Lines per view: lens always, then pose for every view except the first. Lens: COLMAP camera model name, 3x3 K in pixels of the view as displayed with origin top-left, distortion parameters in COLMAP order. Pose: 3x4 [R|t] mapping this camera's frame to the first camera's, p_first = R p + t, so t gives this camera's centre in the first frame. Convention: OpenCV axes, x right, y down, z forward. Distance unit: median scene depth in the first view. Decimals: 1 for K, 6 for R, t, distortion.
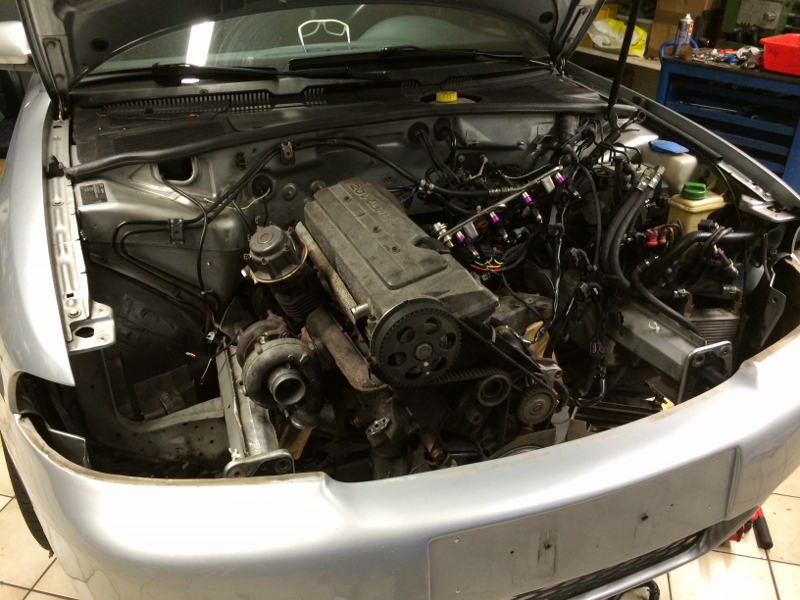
lens RADIAL K [[693.0, 0, 400.0], [0, 693.0, 300.0], [0, 0, 1]] dist [0.041244, -0.006358]
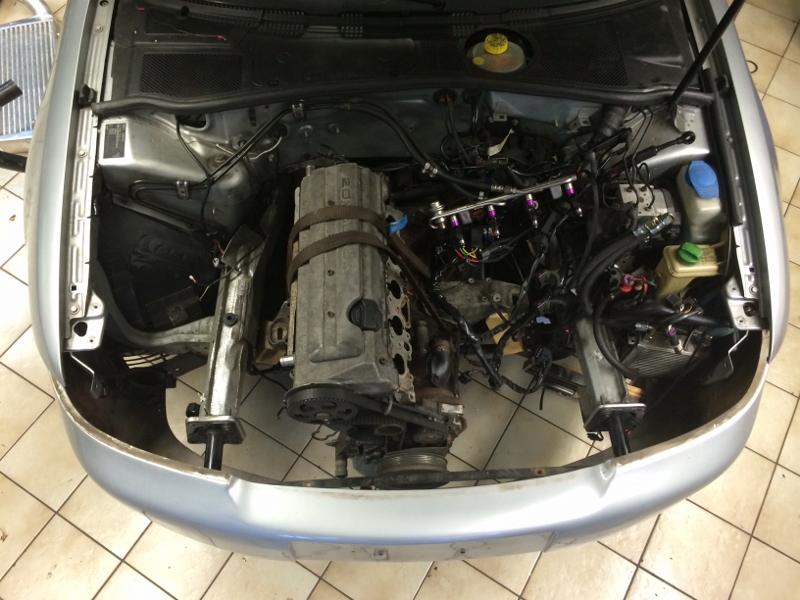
lens RADIAL K [[693.0, 0, 400.0], [0, 693.0, 300.0], [0, 0, 1]] dist [0.041244, -0.006358]
pose [[0.948476, 0.289518, -0.128736, 0.199504], [-0.177885, 0.822786, 0.539797, -0.598928], [0.262203, -0.489084, 0.831893, 0.067891]]
